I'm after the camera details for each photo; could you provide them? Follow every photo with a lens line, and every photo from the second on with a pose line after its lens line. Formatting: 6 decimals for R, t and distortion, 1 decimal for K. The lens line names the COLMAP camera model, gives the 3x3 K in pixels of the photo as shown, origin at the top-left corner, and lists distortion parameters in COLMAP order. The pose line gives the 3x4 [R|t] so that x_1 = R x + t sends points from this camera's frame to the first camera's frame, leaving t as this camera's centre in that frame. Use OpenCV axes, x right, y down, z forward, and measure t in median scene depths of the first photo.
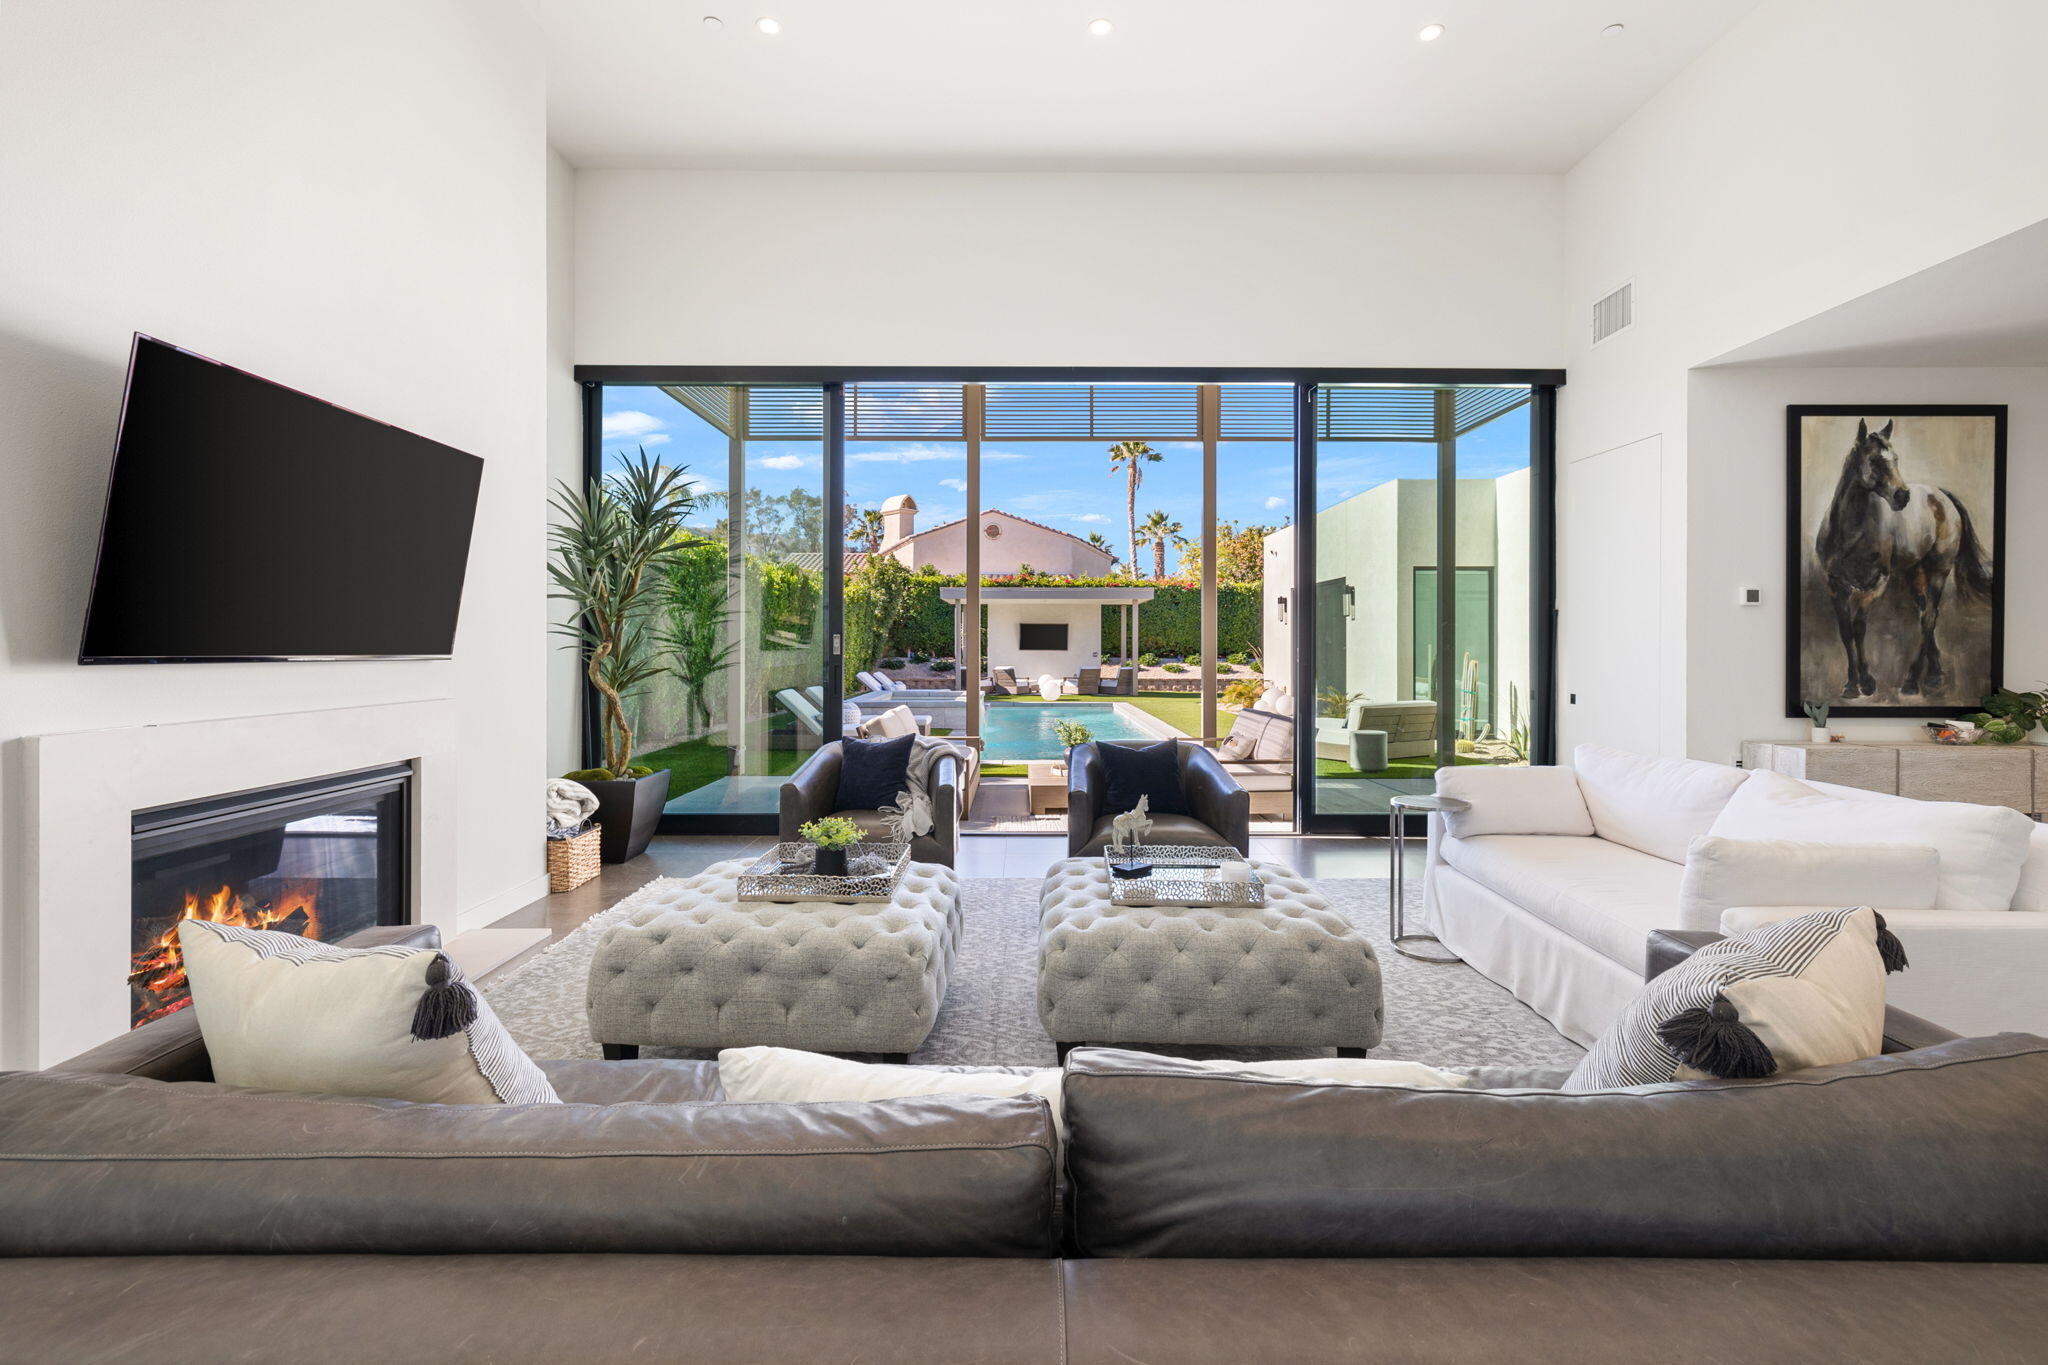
lens RADIAL K [[883.9, 0, 1018.4], [0, 883.9, 640.0], [0, 0, 1]] dist [-0.004811, 0.002039]
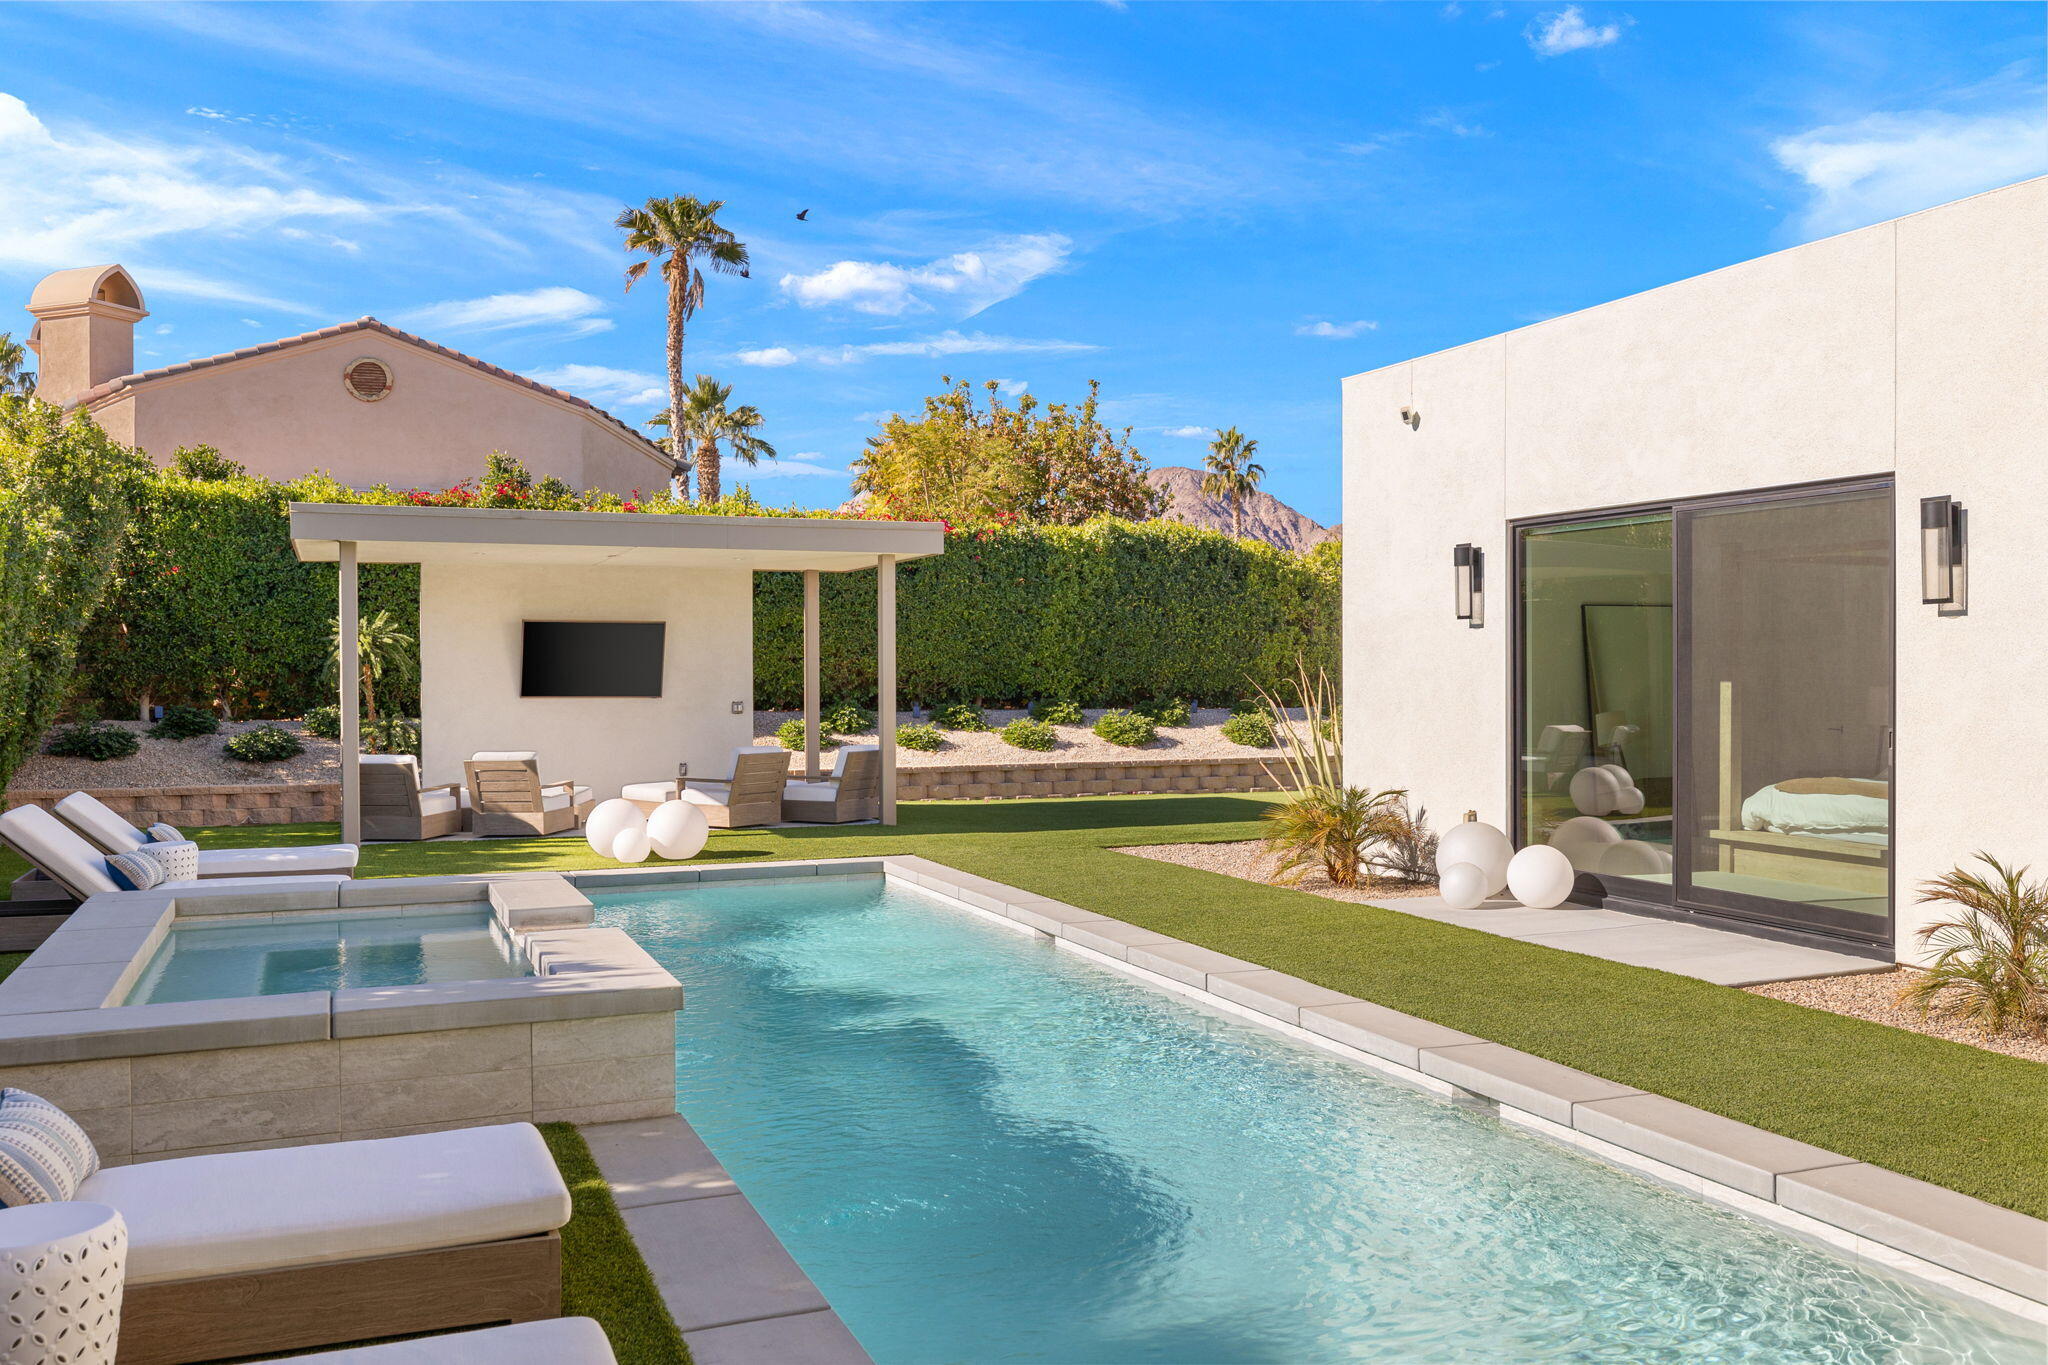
lens RADIAL K [[1674.6, 0, 1038.4], [0, 1674.6, 678.7], [0, 0, 1]] dist [-0.006971, 0.008170]
pose [[0.919746, -0.008495, 0.392422, -0.076356], [0.002885, 0.999885, 0.014882, -0.005886], [-0.392503, -0.012556, 0.919665, 0.356068]]
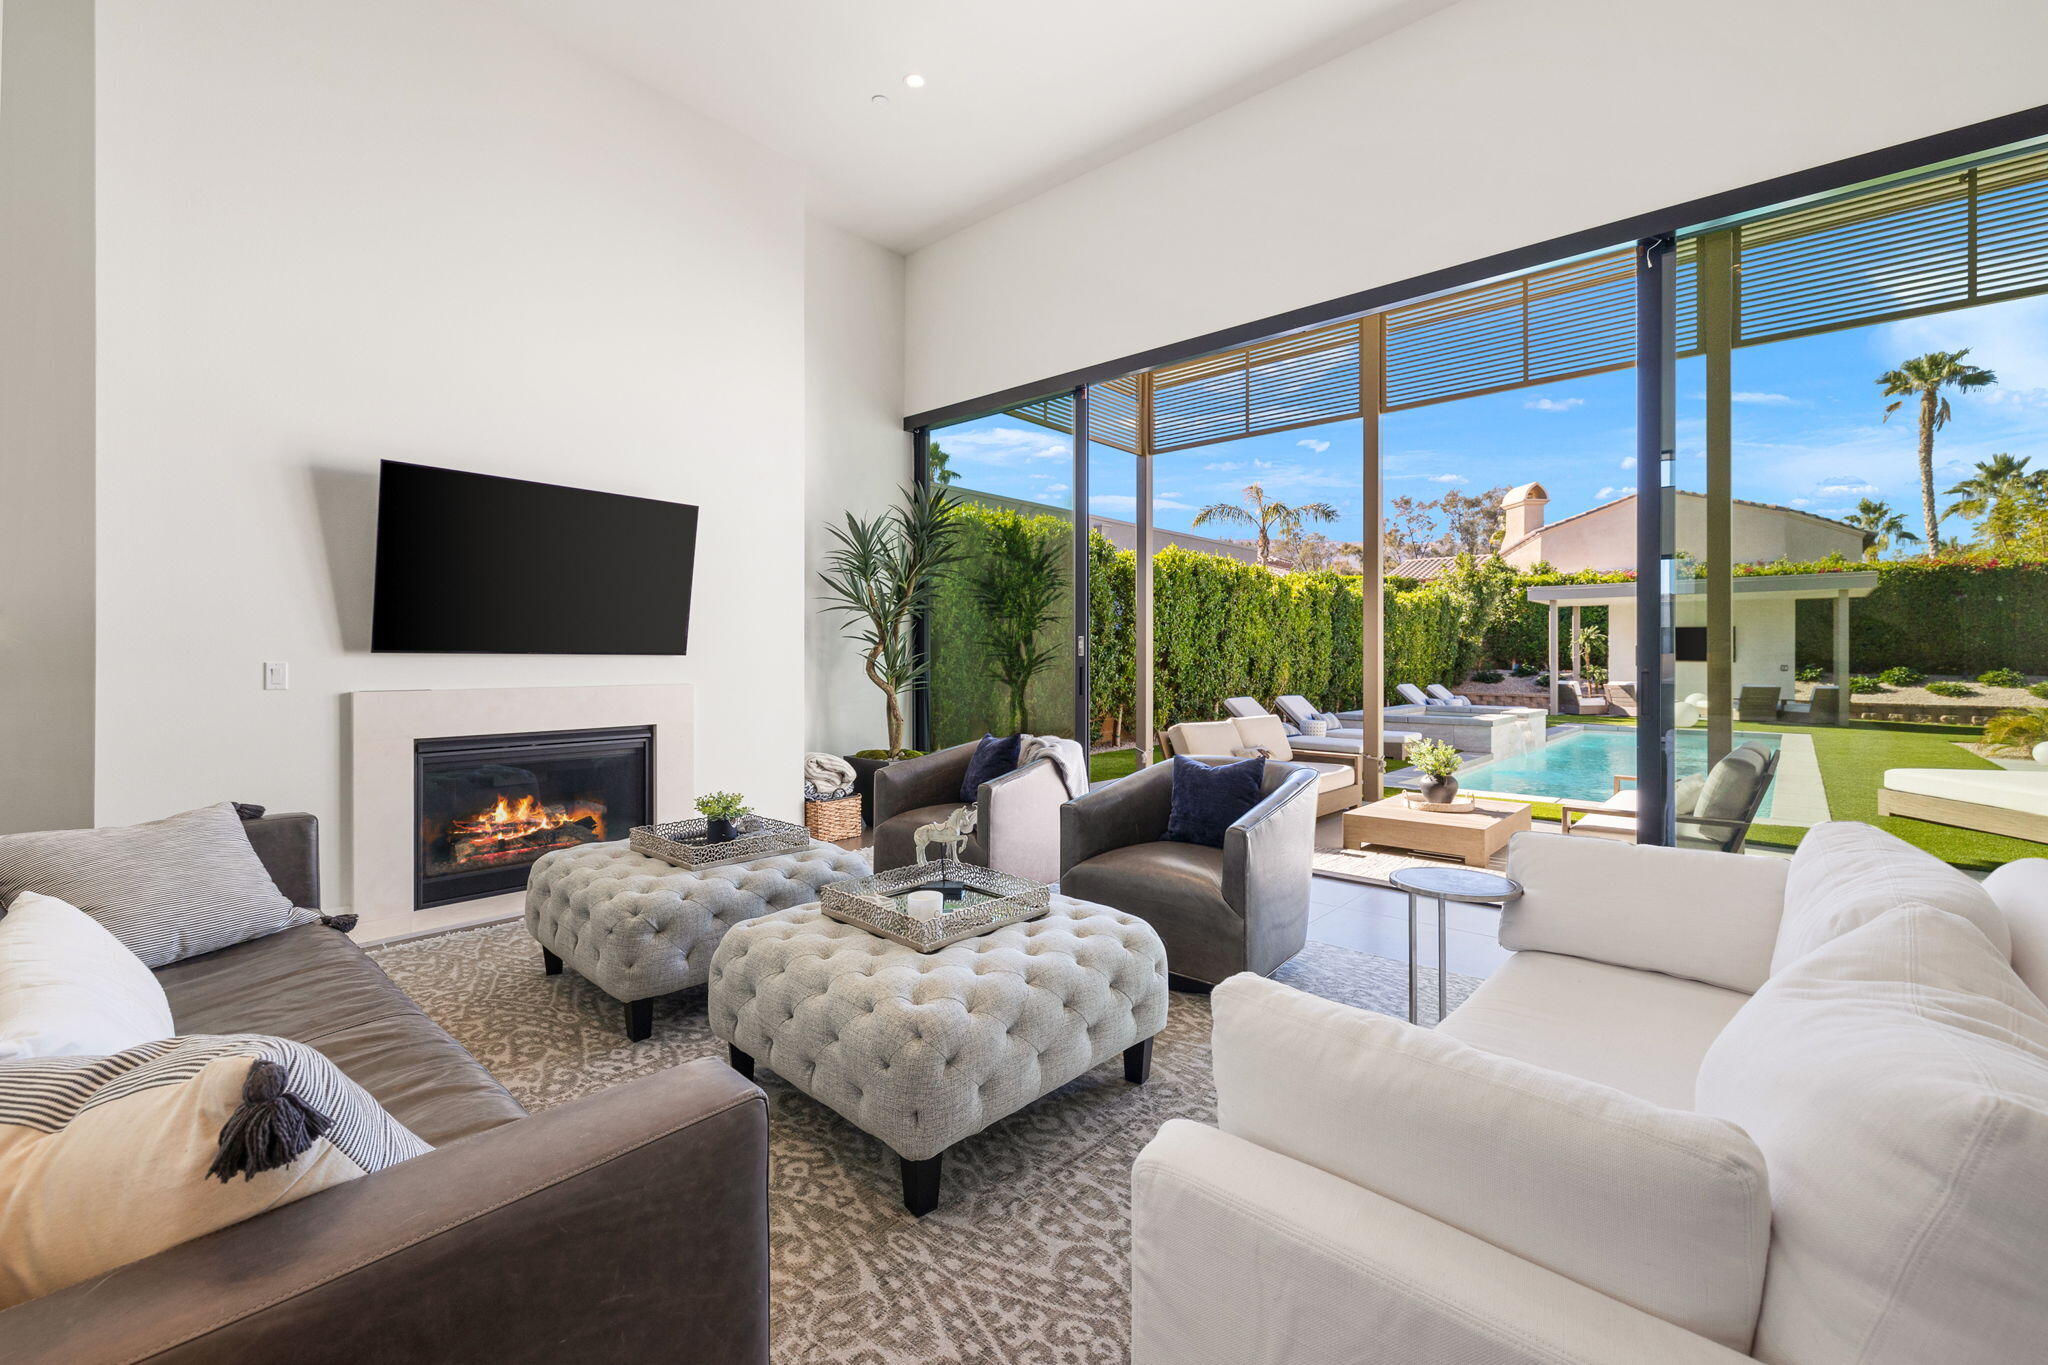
lens RADIAL K [[861.3, 0, 1024.6], [0, 861.3, 661.0], [0, 0, 1]] dist [0.001194, 0.000058]
pose [[0.751270, 0.001973, -0.659992, 0.094812], [0.003905, 0.999965, 0.007435, 0.003431], [0.659983, -0.008163, 0.751236, 0.050886]]
